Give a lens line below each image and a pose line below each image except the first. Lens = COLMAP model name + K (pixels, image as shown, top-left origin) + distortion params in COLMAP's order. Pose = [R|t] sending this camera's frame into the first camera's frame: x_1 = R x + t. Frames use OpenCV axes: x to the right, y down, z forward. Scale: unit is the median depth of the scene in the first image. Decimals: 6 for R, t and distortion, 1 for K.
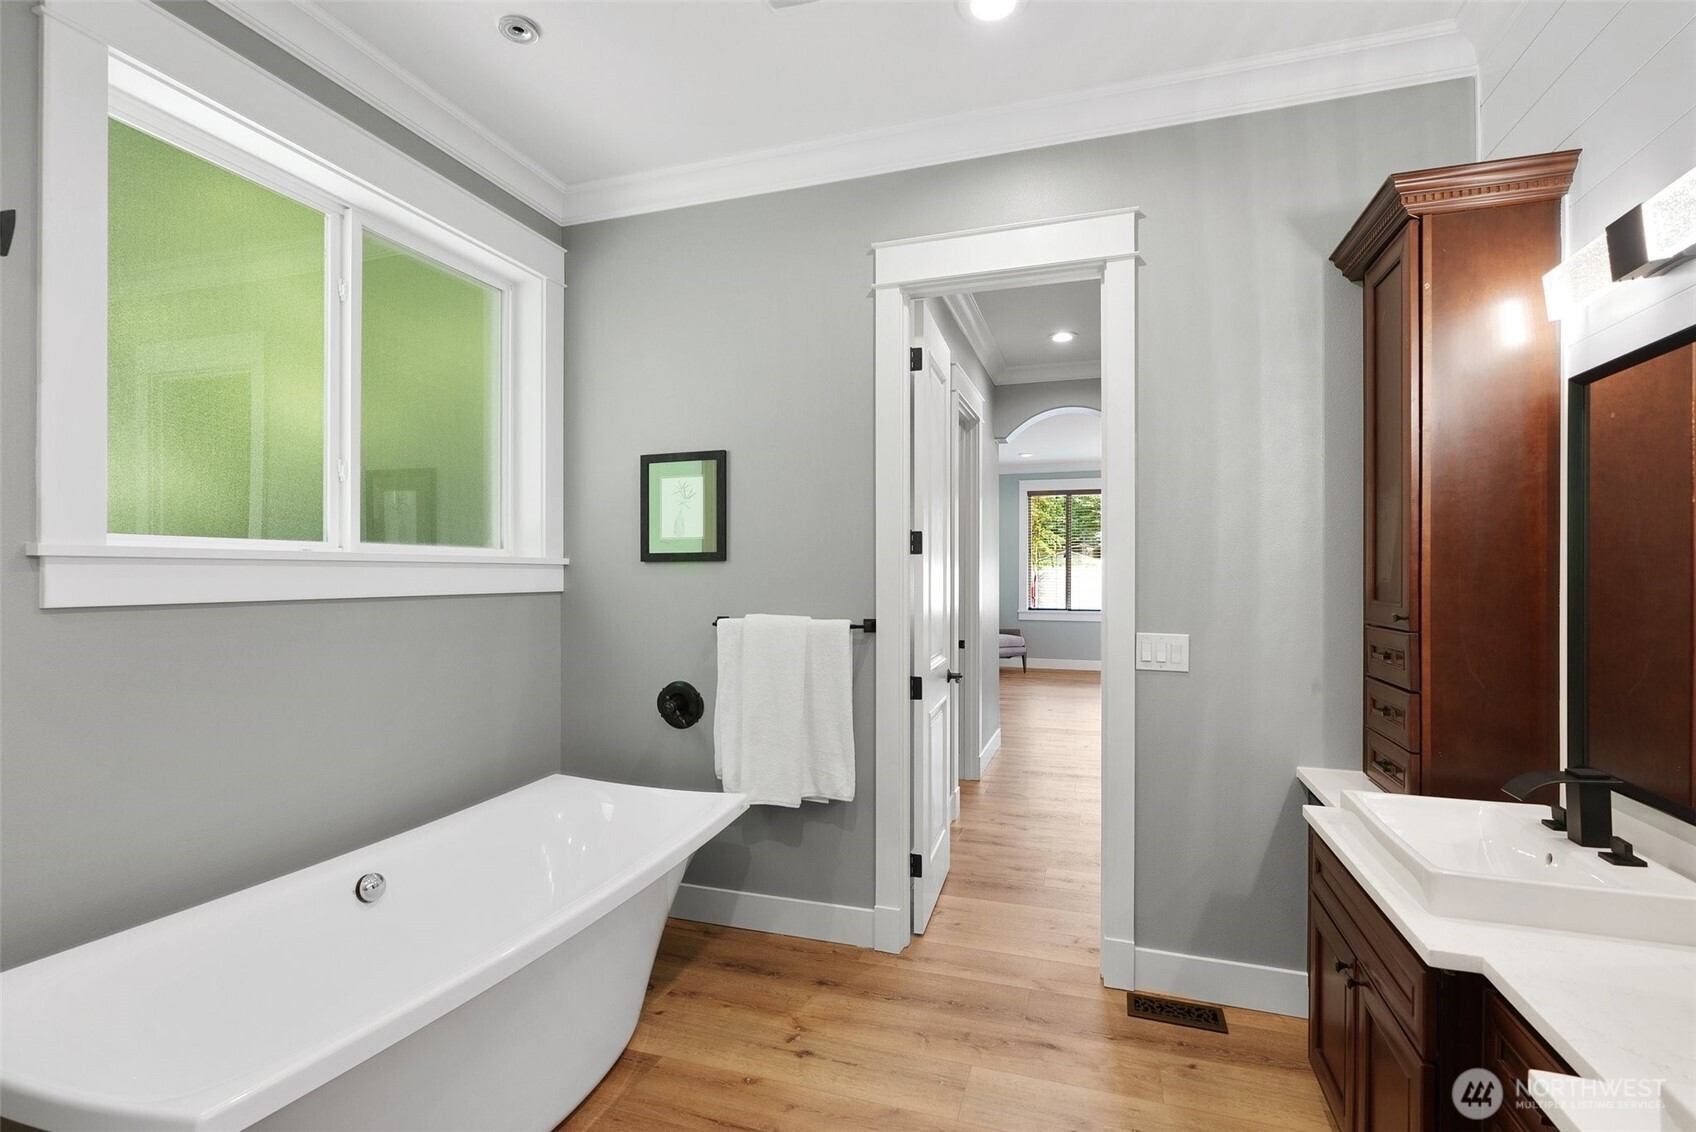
lens RADIAL K [[772.4, 0, 853.3], [0, 772.4, 570.1], [0, 0, 1]] dist [-0.008944, -0.000078]
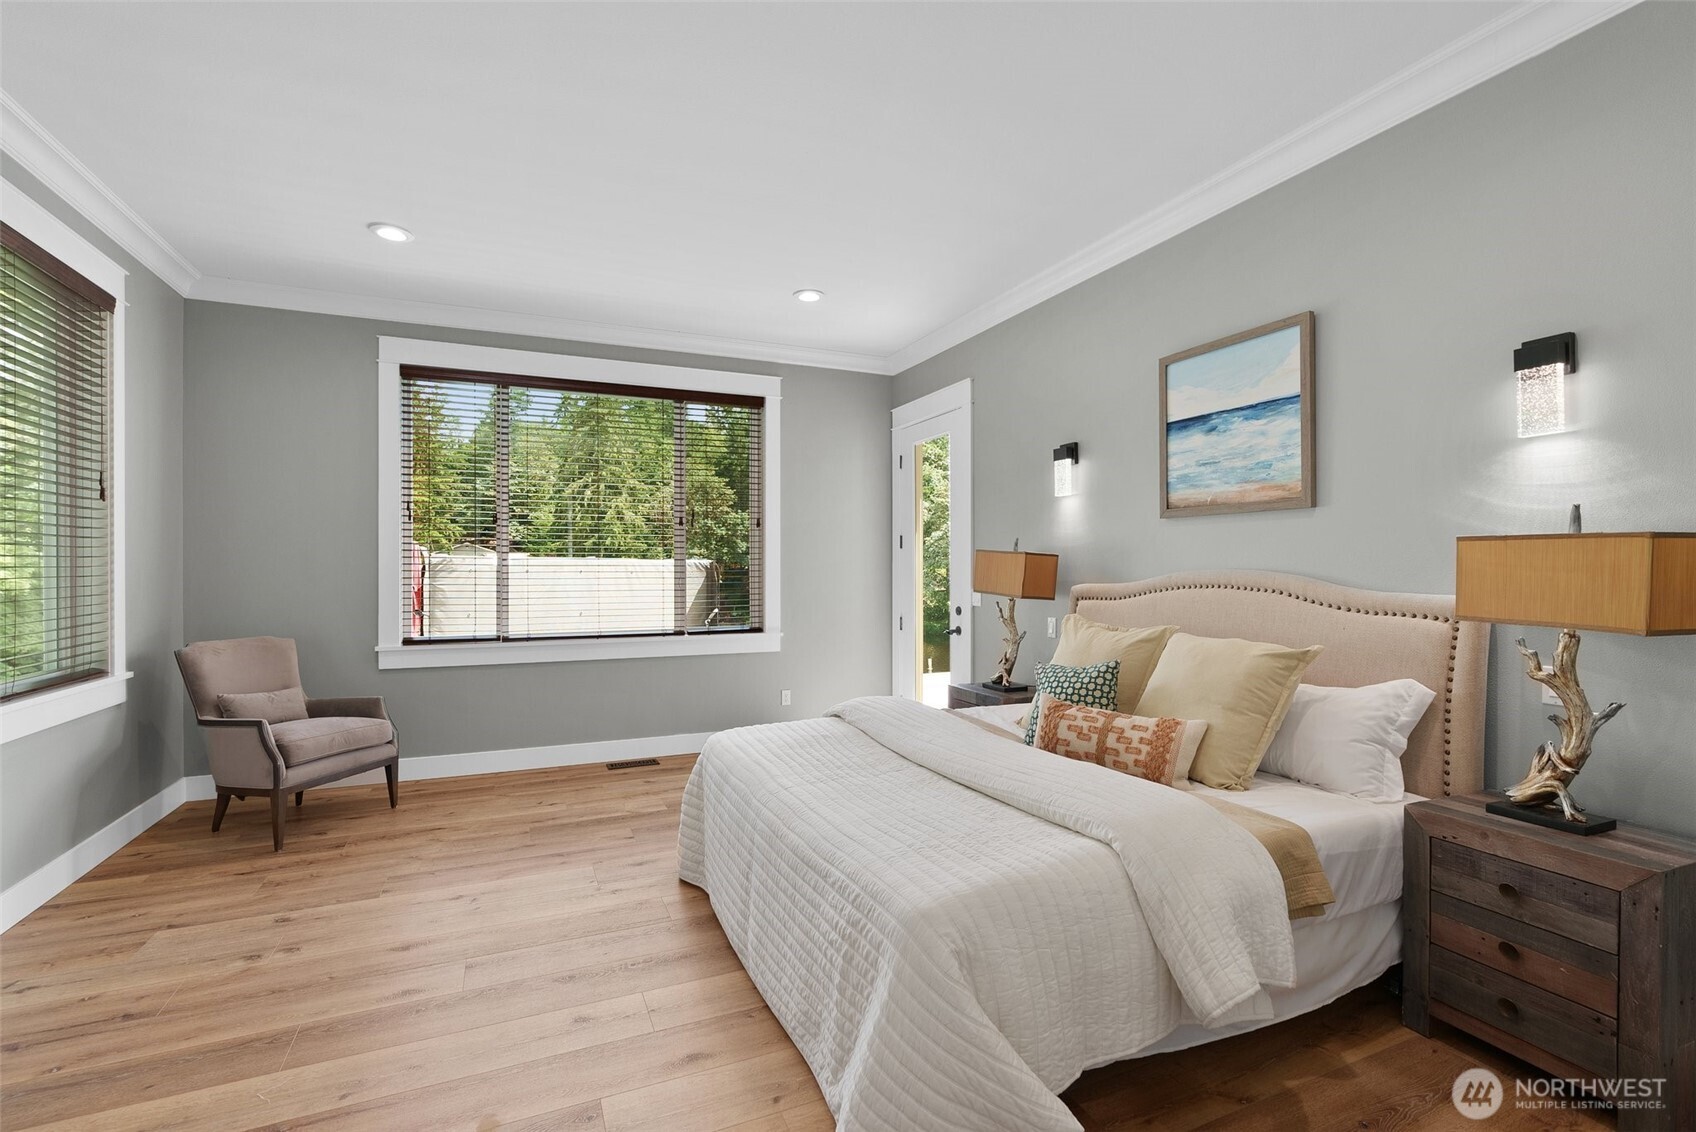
lens RADIAL K [[772.4, 0, 853.3], [0, 772.4, 570.1], [0, 0, 1]] dist [-0.008944, -0.000078]
pose [[0.741020, -0.004632, 0.671467, 0.125590], [-0.000589, 0.999971, 0.007549, 0.007609], [-0.671483, -0.005990, 0.740996, 0.519734]]
